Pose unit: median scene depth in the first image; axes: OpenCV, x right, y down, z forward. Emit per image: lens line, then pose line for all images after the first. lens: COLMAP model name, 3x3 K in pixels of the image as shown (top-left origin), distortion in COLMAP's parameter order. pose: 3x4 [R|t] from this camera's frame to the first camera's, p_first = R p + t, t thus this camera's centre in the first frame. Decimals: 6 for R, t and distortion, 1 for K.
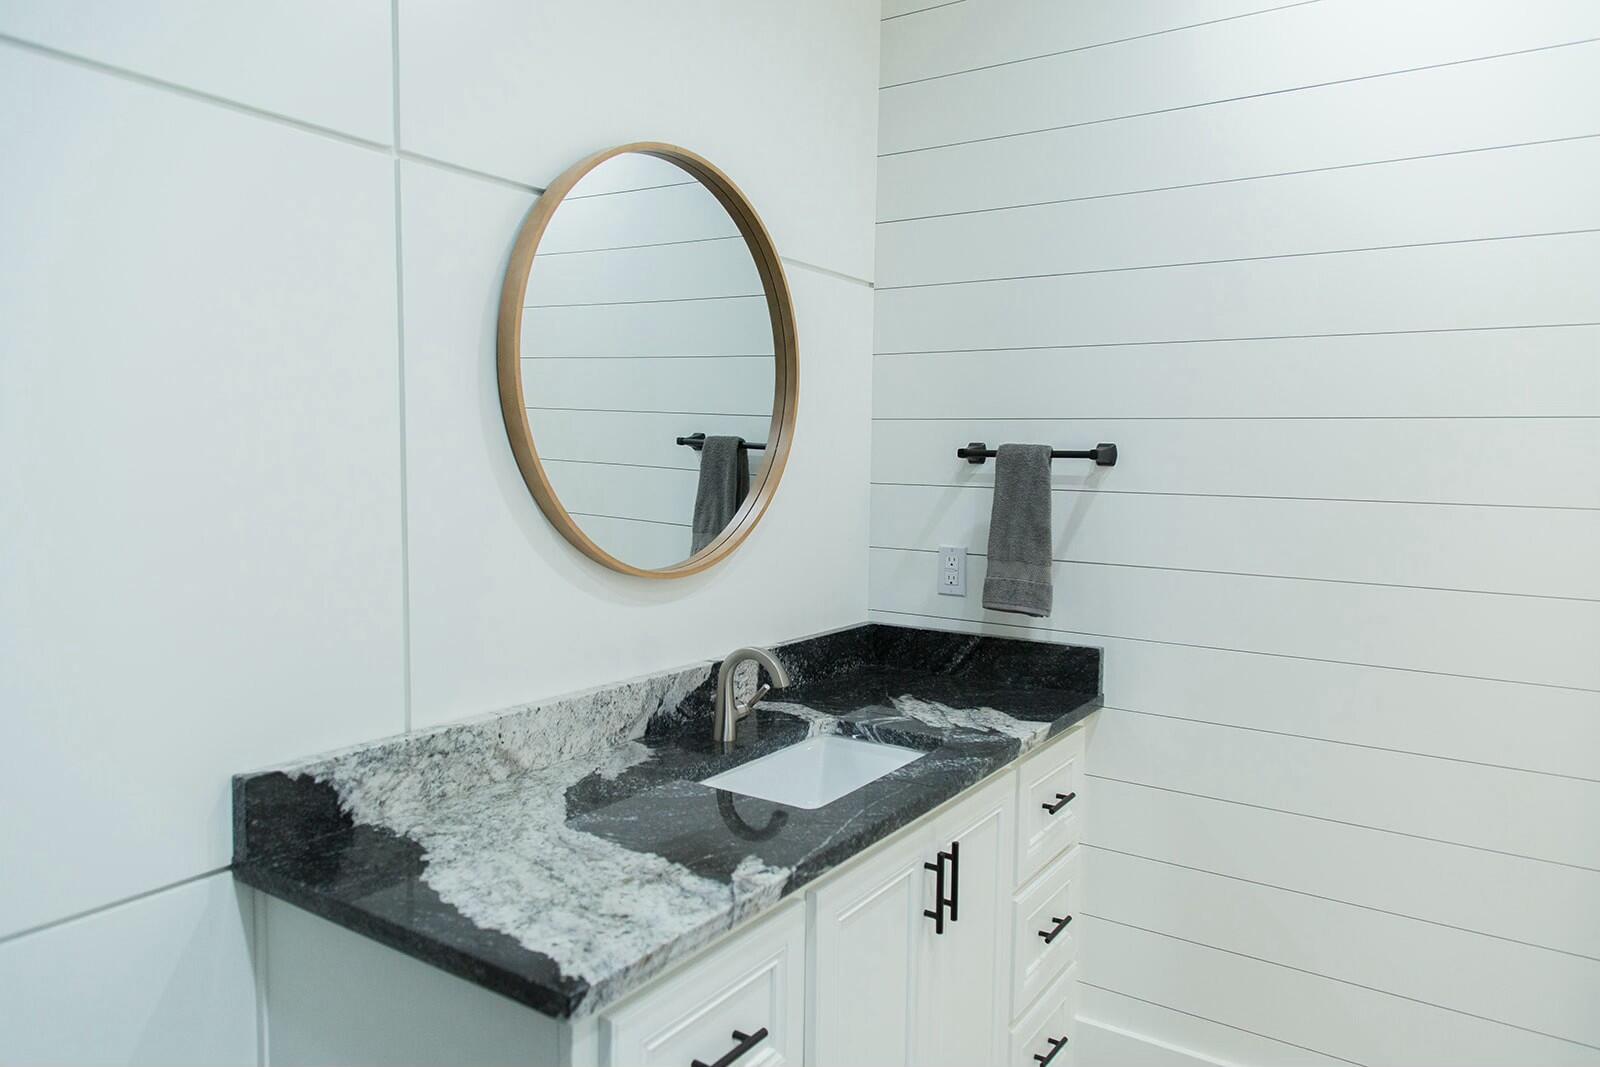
lens RADIAL K [[1049.7, 0, 806.8], [0, 1049.7, 532.9], [0, 0, 1]] dist [0.005010, 0.003298]
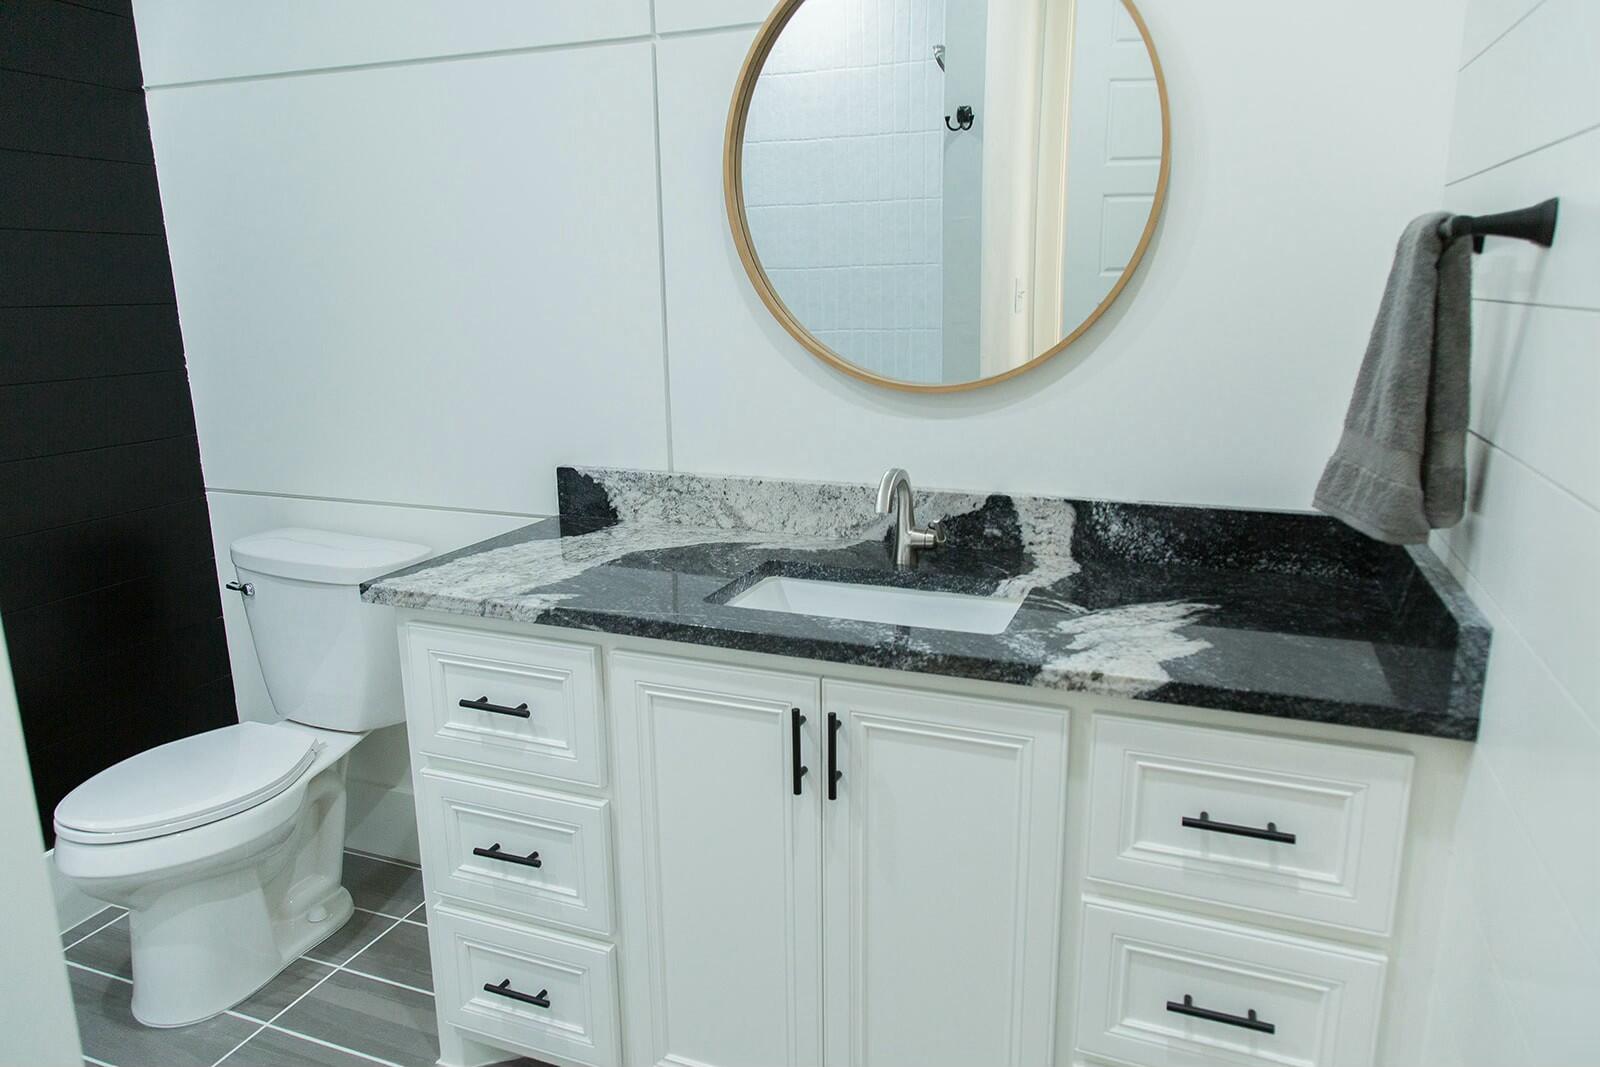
lens RADIAL K [[1049.7, 0, 806.8], [0, 1049.7, 532.9], [0, 0, 1]] dist [0.005010, 0.003298]
pose [[0.207008, 0.207645, -0.956050, 0.970788], [-0.058198, 0.978100, 0.199832, -0.021184], [0.976607, 0.014273, 0.214559, 0.830720]]
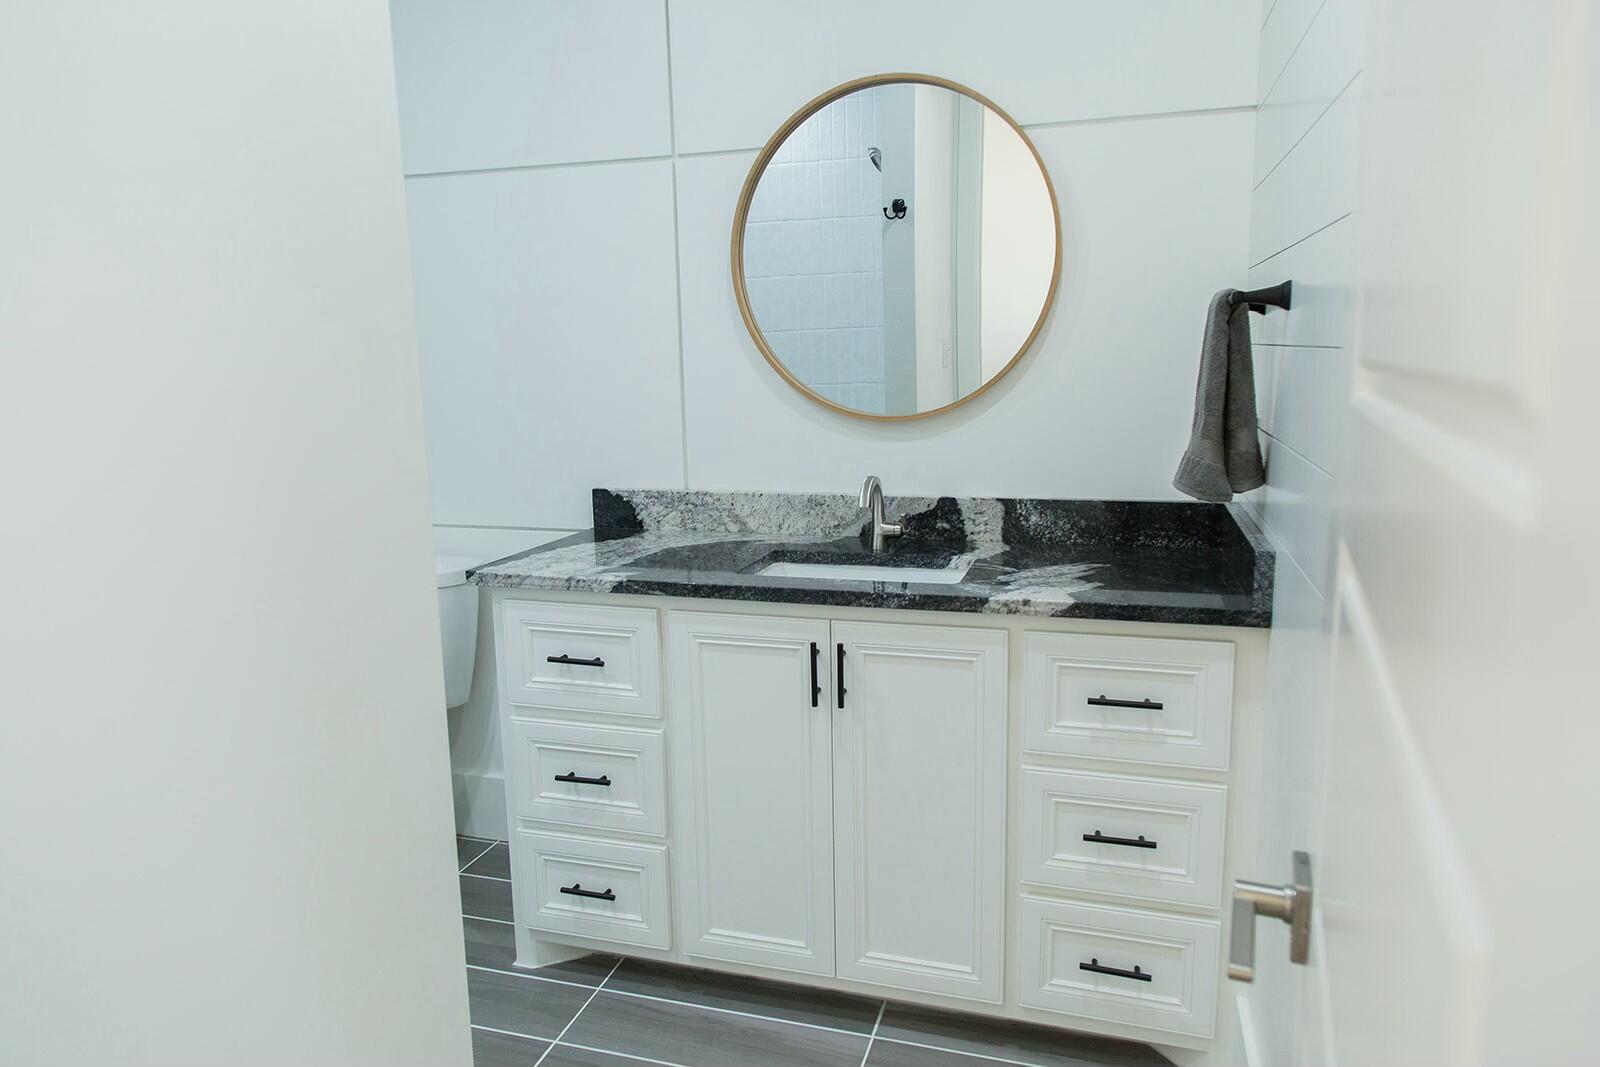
lens RADIAL K [[1049.7, 0, 806.8], [0, 1049.7, 532.9], [0, 0, 1]] dist [0.005010, 0.003298]
pose [[0.283062, 0.143822, -0.948257, 1.303660], [-0.046524, 0.989588, 0.136203, 0.009651], [0.957972, 0.005563, 0.286806, 0.649271]]
